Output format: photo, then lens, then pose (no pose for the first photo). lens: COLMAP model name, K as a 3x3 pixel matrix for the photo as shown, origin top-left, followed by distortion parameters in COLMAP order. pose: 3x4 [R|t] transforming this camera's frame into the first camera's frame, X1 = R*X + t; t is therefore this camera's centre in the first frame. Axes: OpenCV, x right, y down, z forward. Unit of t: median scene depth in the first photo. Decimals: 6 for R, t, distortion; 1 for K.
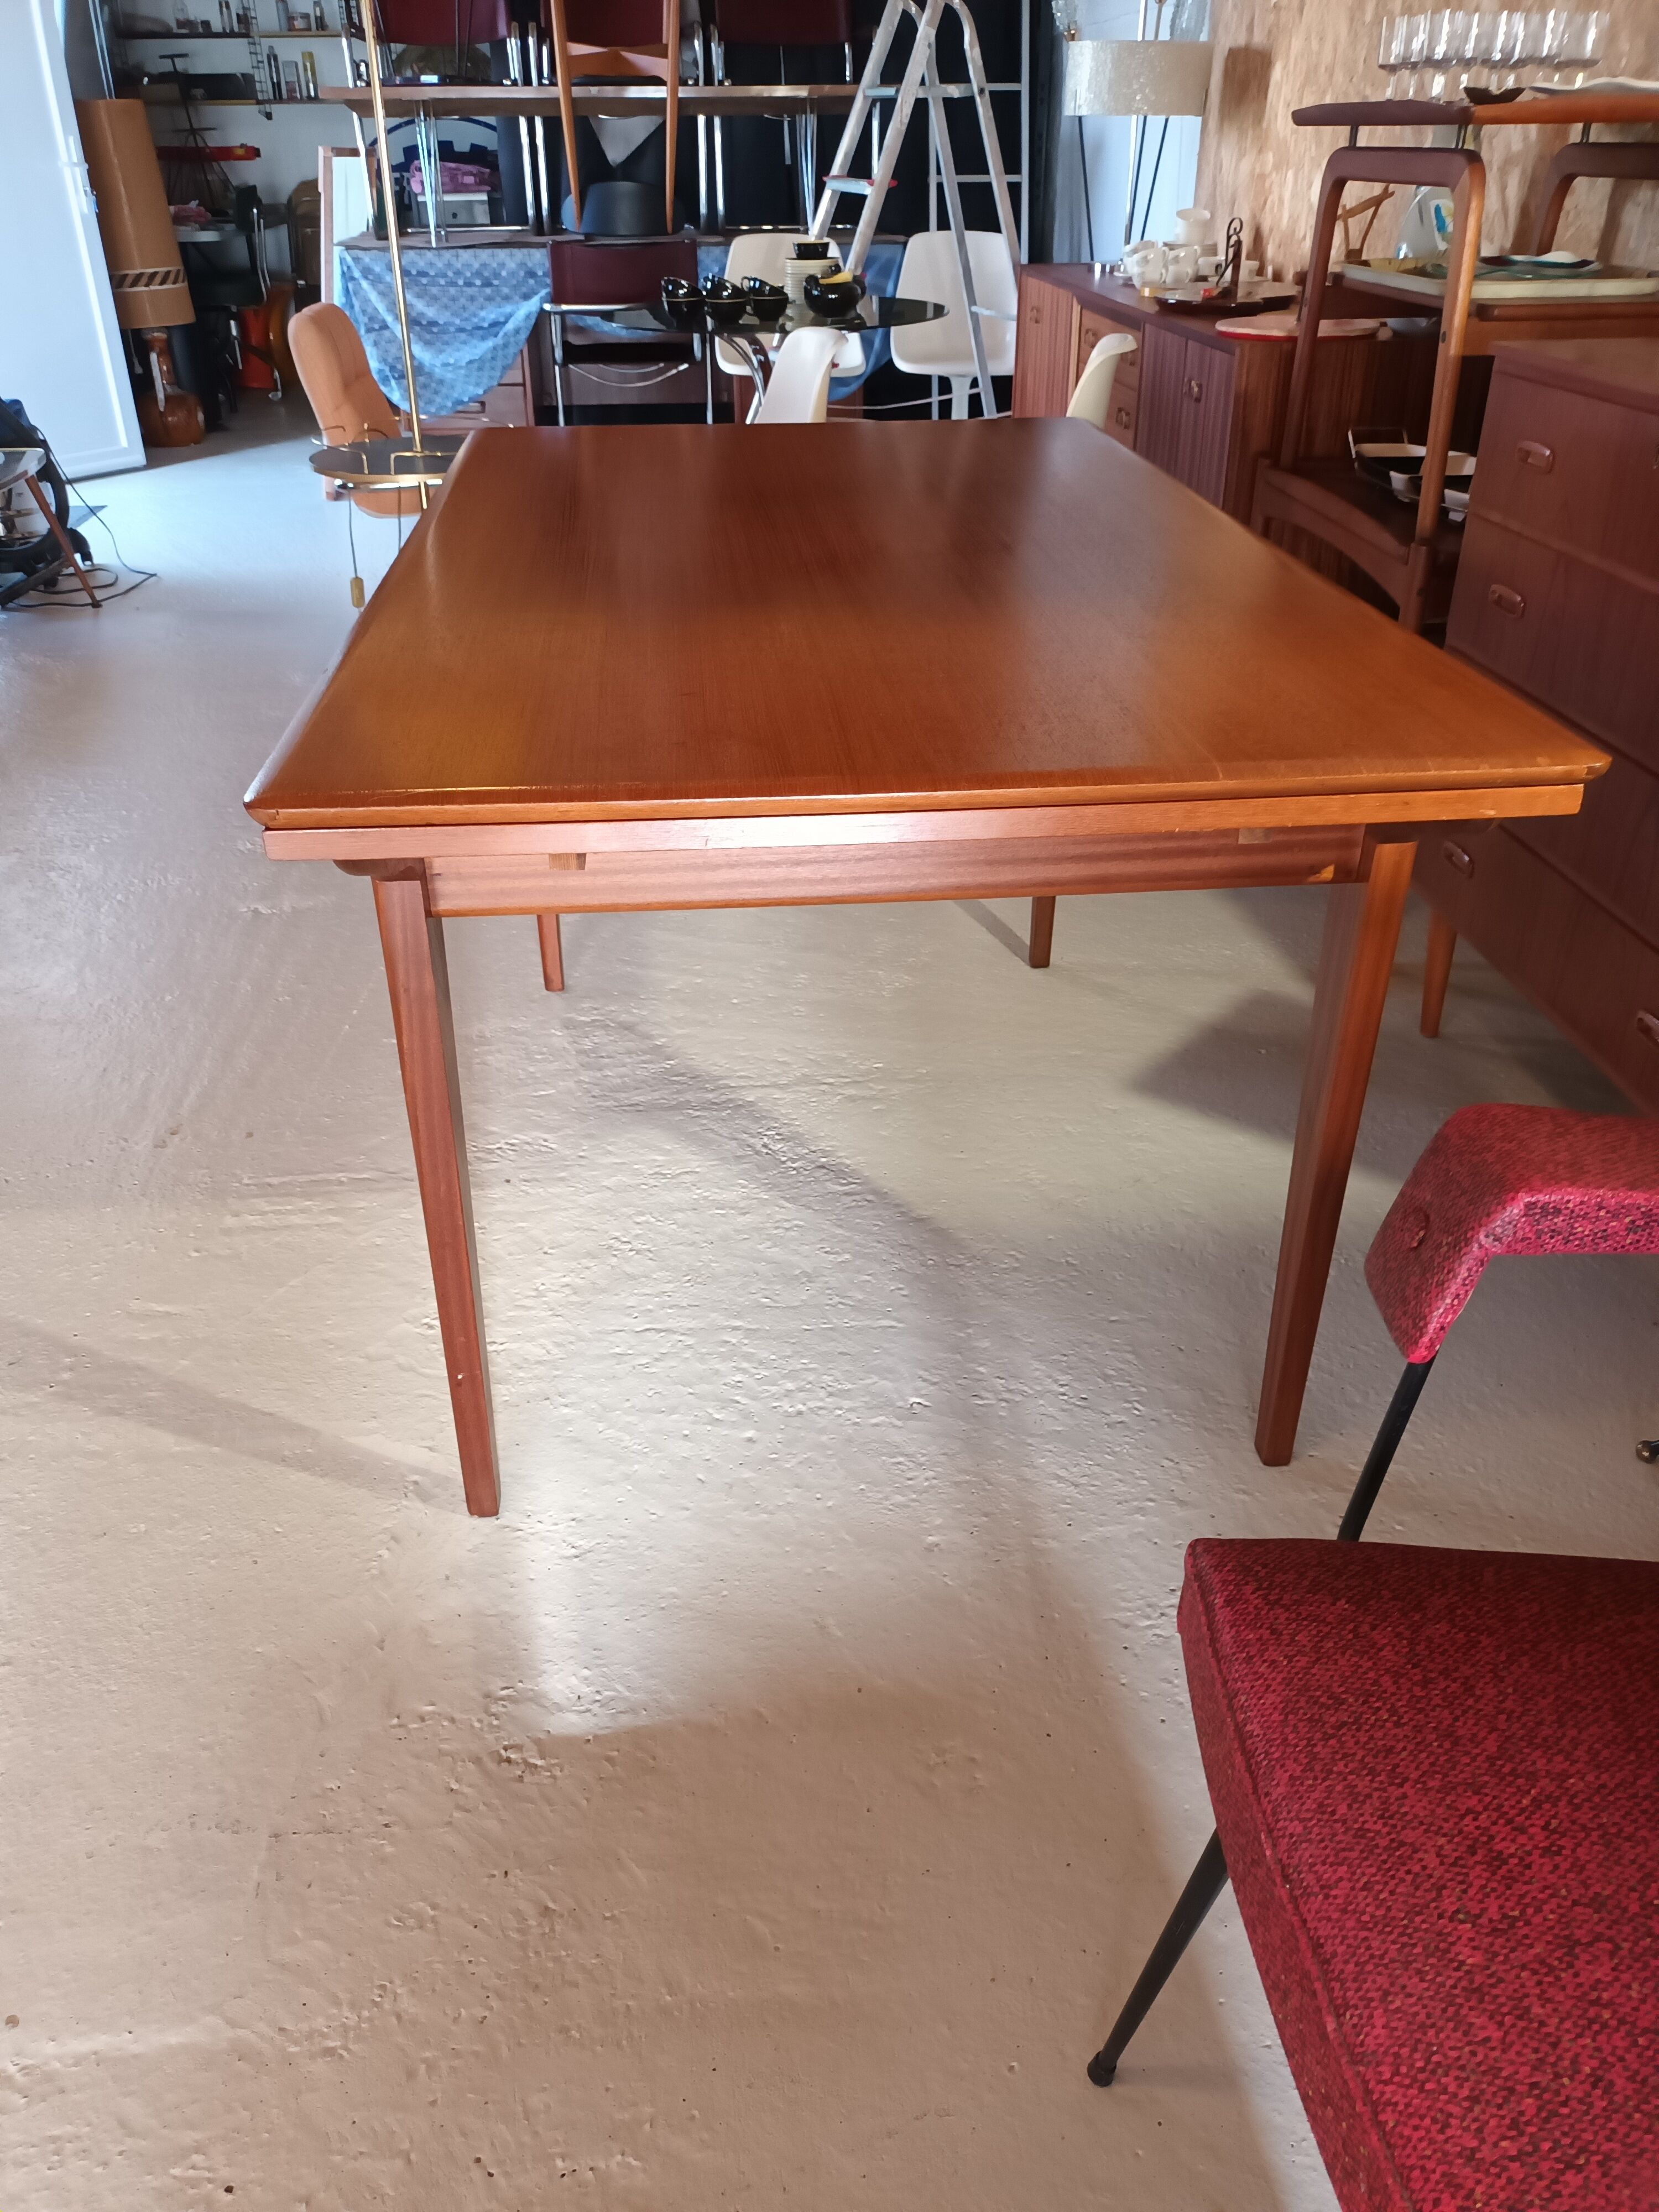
lens RADIAL K [[1644.2, 0, 819.9], [0, 1644.2, 1117.6], [0, 0, 1]] dist [0.023525, -0.027354]
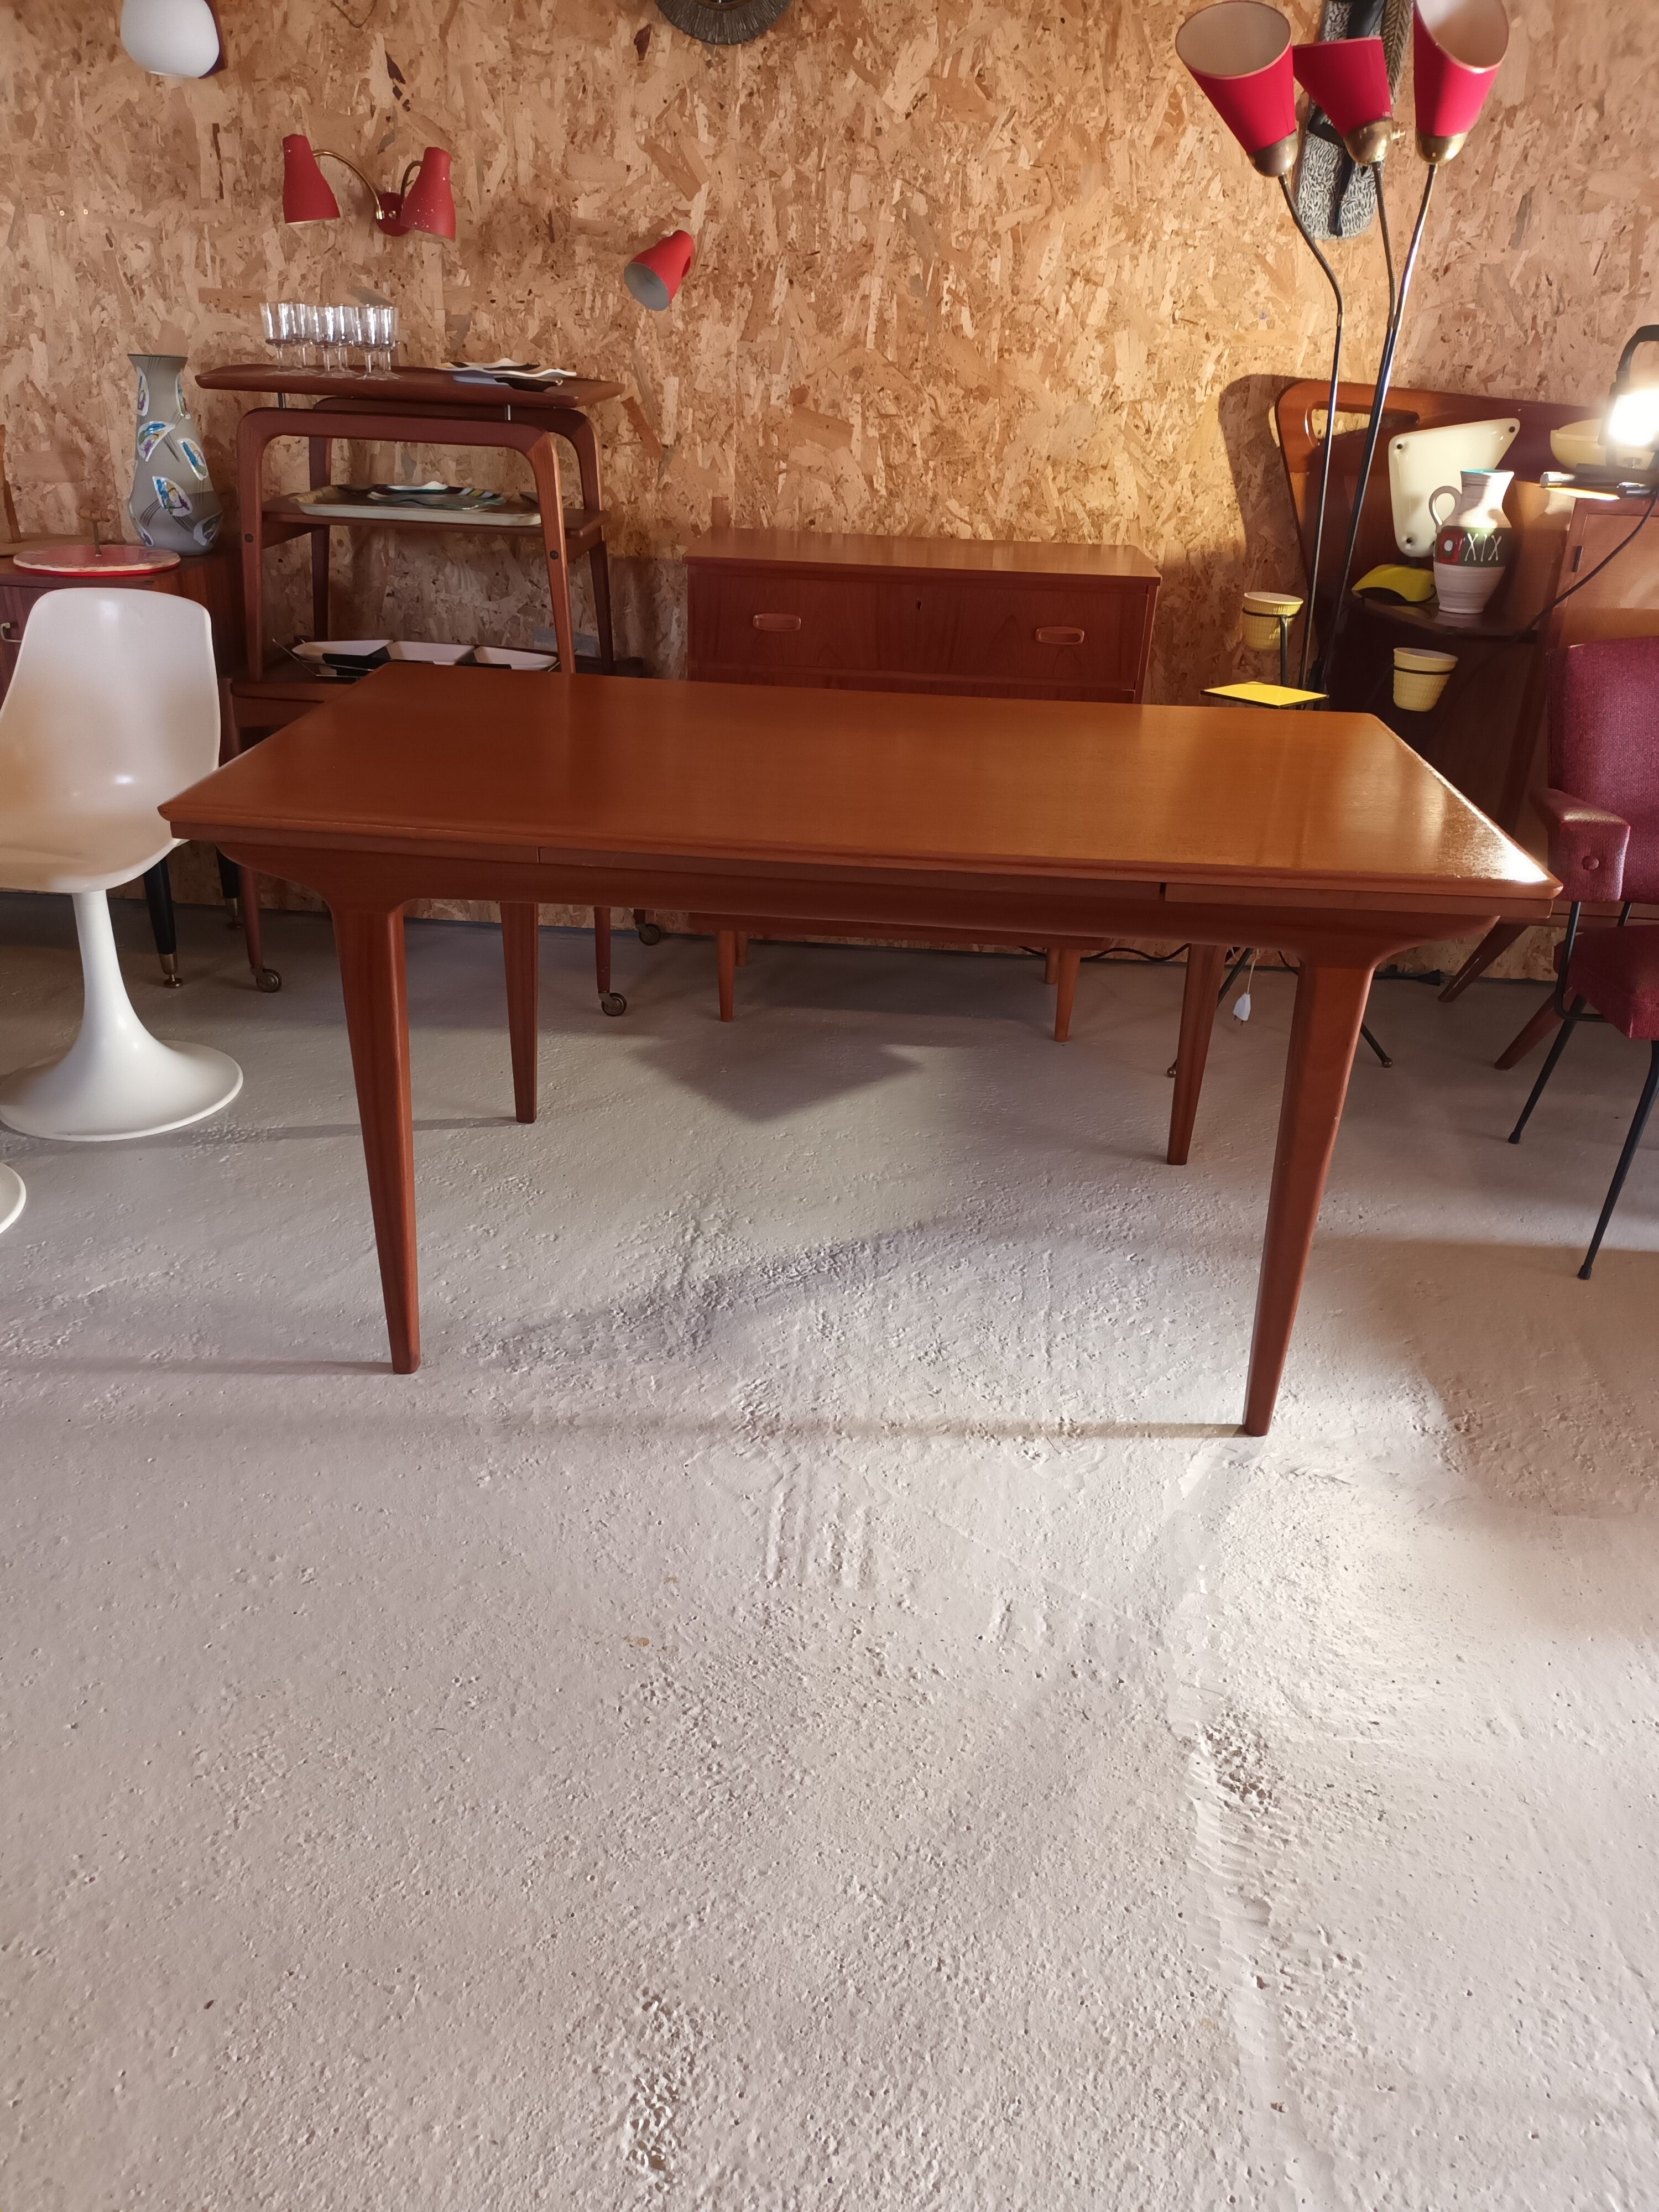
lens RADIAL K [[1644.2, 0, 820.2], [0, 1644.2, 1118.1], [0, 0, 1]] dist [0.023525, -0.027354]
pose [[0.151345, -0.425333, 0.892293, -0.985097], [0.468153, 0.825875, 0.314268, -0.417176], [-0.870591, 0.370166, 0.324113, 0.552775]]
